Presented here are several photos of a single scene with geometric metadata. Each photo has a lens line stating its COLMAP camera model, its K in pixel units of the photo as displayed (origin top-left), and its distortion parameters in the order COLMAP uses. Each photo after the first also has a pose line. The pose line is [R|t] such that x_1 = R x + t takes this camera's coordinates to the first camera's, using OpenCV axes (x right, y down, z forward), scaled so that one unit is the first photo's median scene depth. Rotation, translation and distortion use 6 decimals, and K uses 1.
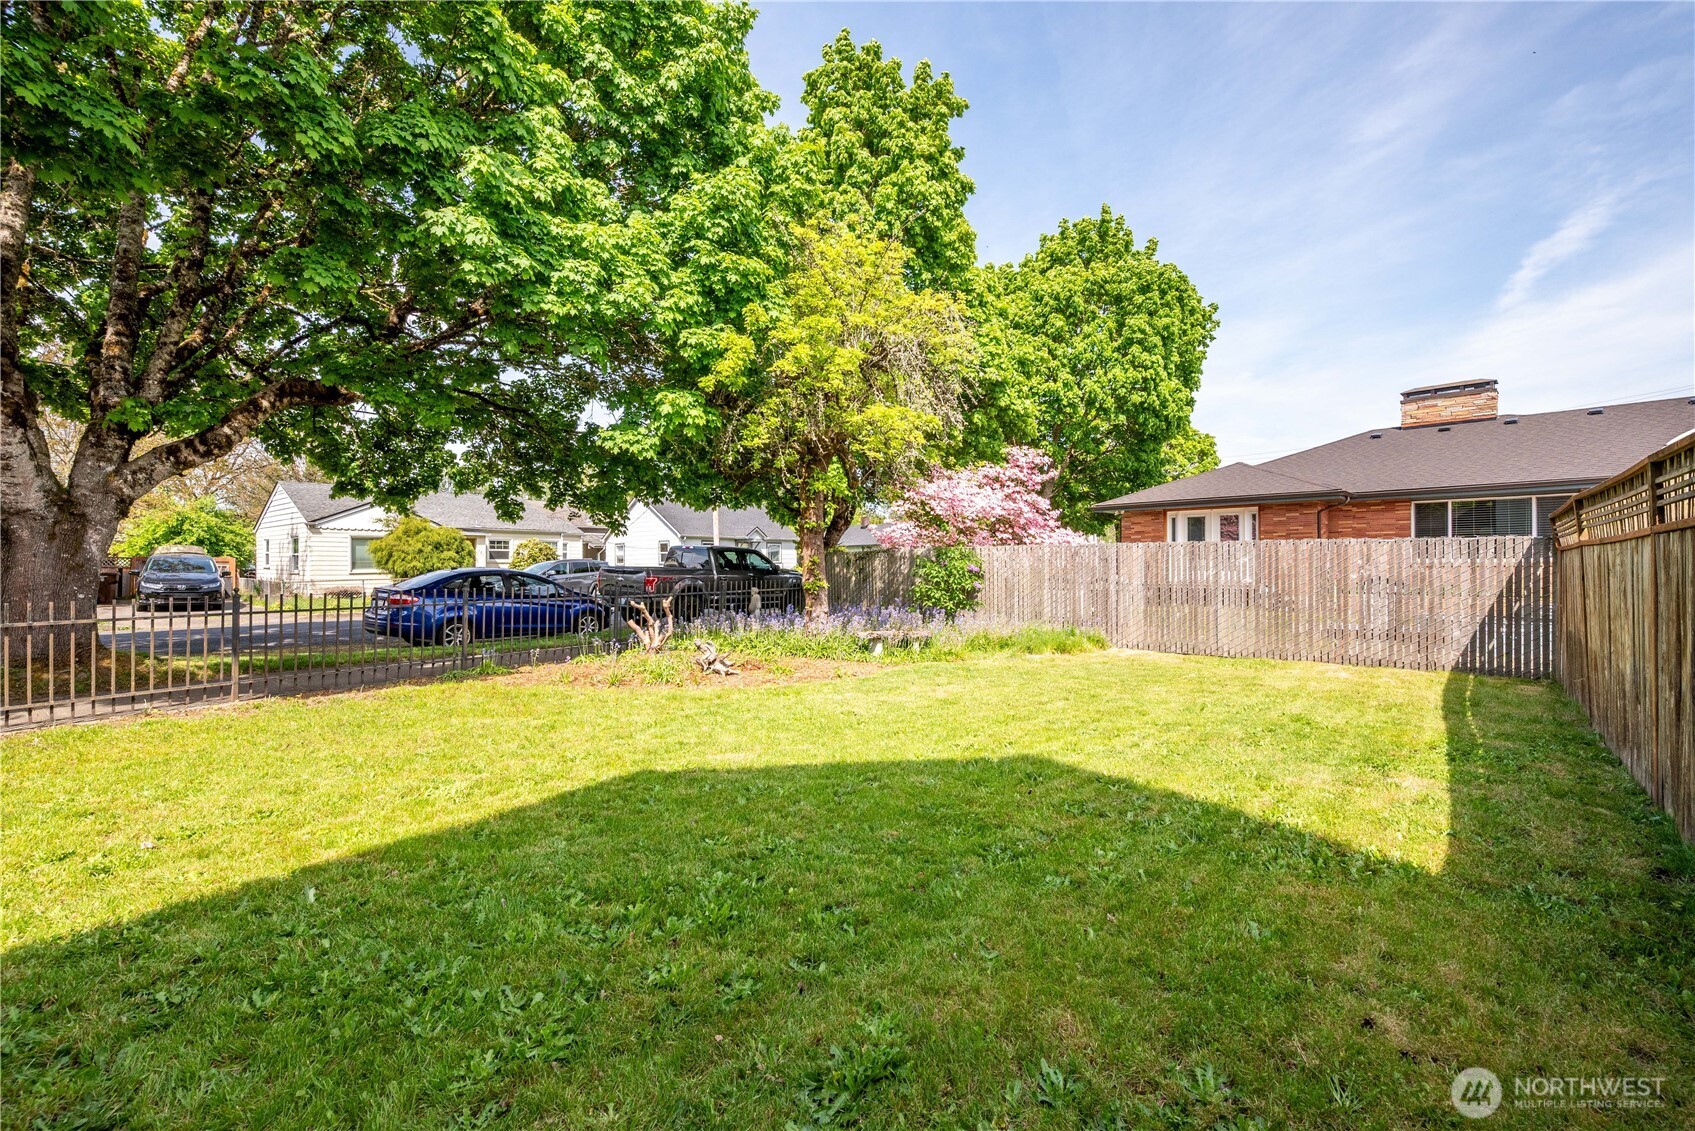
lens RADIAL K [[701.6, 0, 847.5], [0, 701.6, 565.5], [0, 0, 1]] dist [-0.000038, -0.000003]
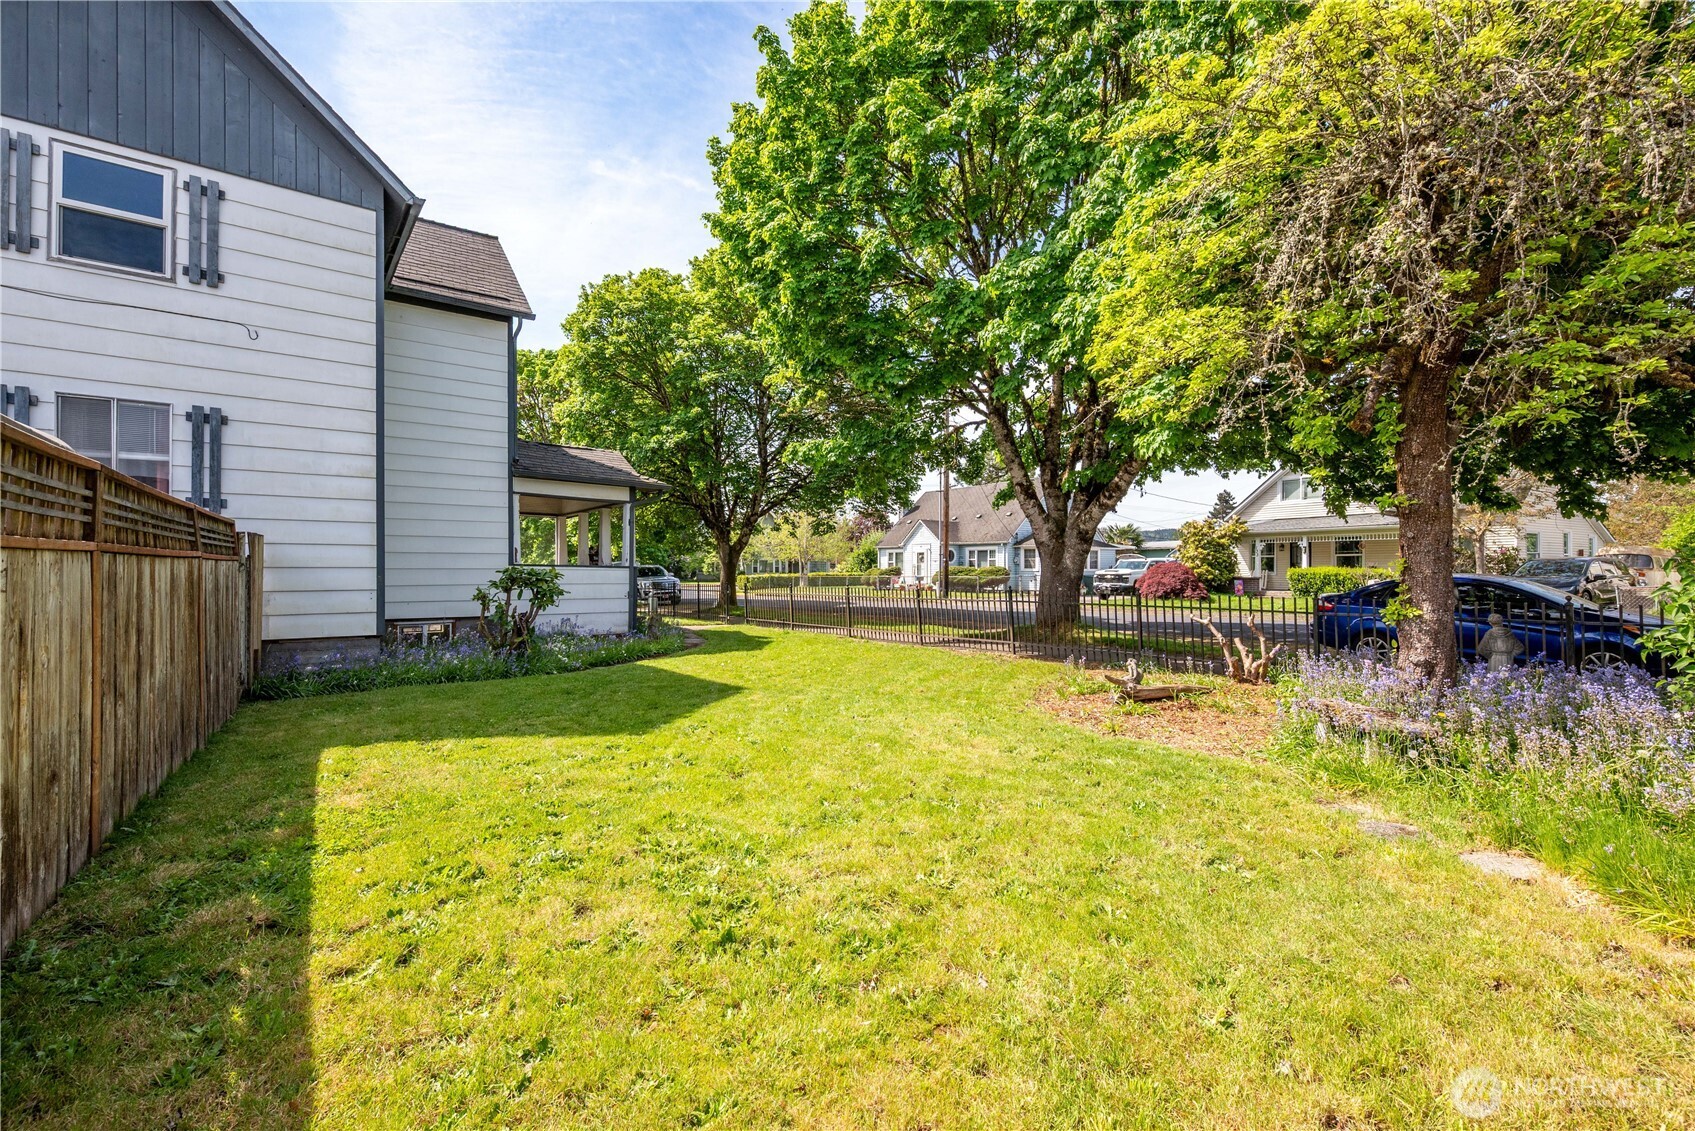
lens RADIAL K [[701.6, 0, 847.5], [0, 701.6, 565.5], [0, 0, 1]] dist [-0.000038, -0.000003]
pose [[-0.190658, -0.001465, -0.981655, 0.538851], [-0.008010, 0.999968, 0.000064, -0.006210], [0.981624, 0.007875, -0.190664, 0.589647]]
